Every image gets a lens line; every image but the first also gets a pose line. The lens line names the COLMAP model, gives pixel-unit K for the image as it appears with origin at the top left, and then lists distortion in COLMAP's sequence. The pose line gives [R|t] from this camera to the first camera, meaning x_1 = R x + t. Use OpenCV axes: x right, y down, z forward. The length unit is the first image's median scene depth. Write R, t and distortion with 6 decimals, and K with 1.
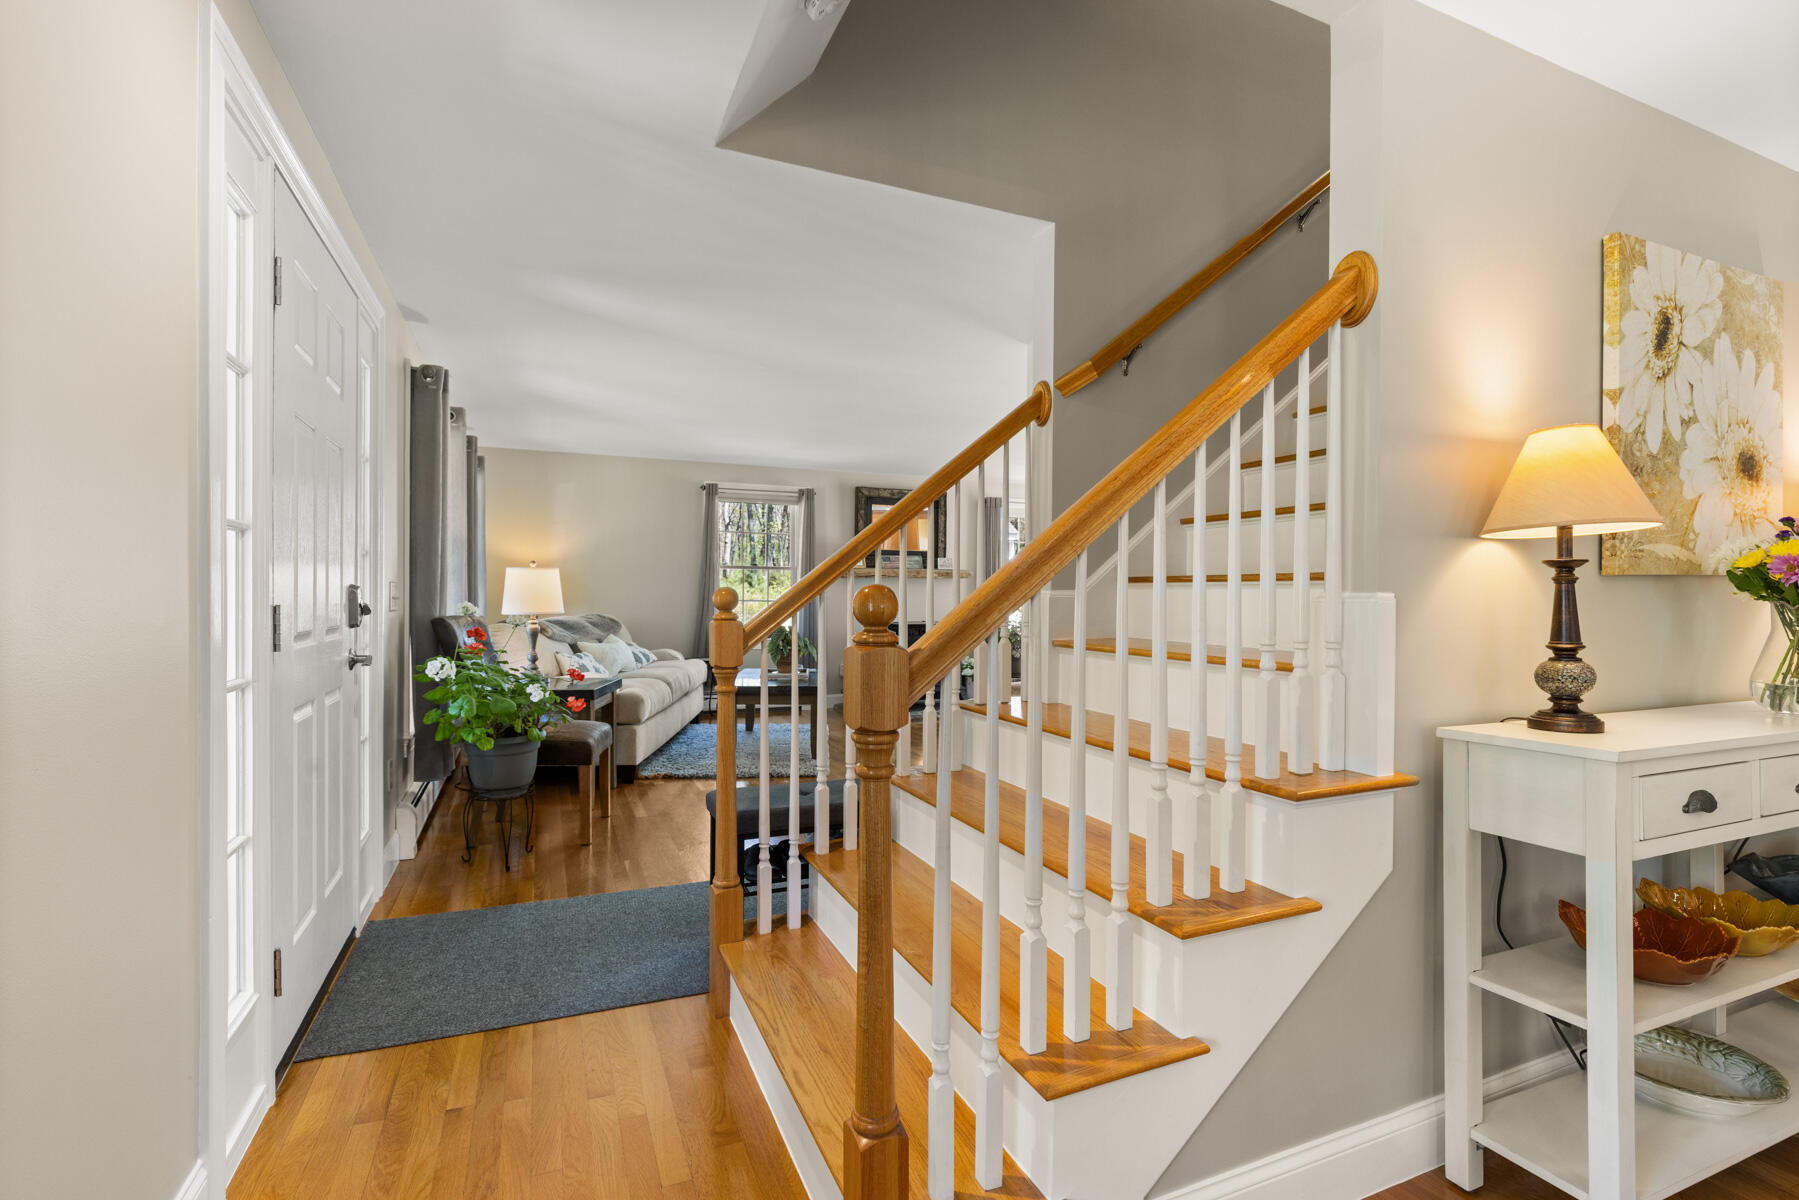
lens RADIAL K [[831.3, 0, 899.5], [0, 831.3, 600.0], [0, 0, 1]] dist [0.000216, 0.000004]
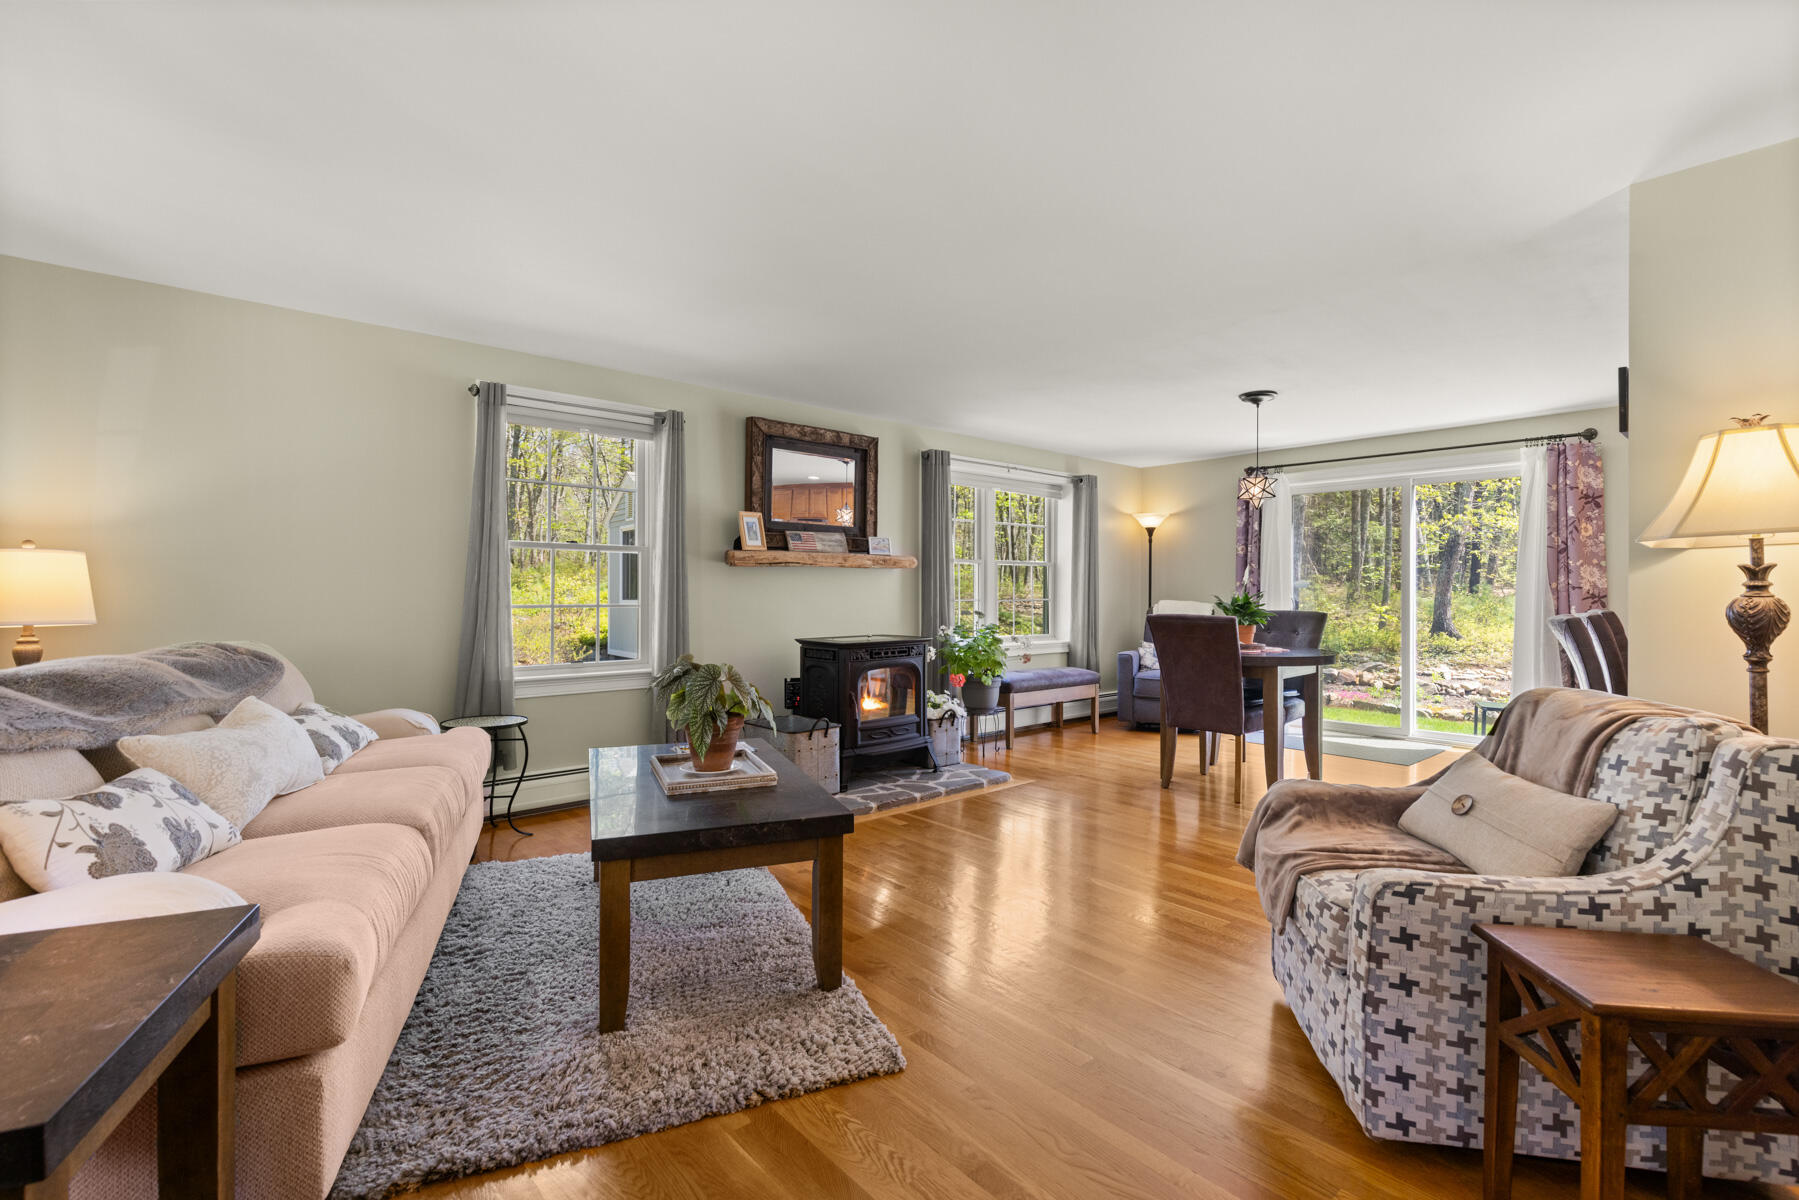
lens RADIAL K [[815.8, 0, 899.5], [0, 815.8, 600.0], [0, 0, 1]] dist [-0.000957, -0.000147]
pose [[0.954369, -0.005956, 0.298570, -0.143019], [0.005960, 0.999982, 0.000897, -0.003461], [-0.298570, 0.000923, 0.954387, 0.458982]]
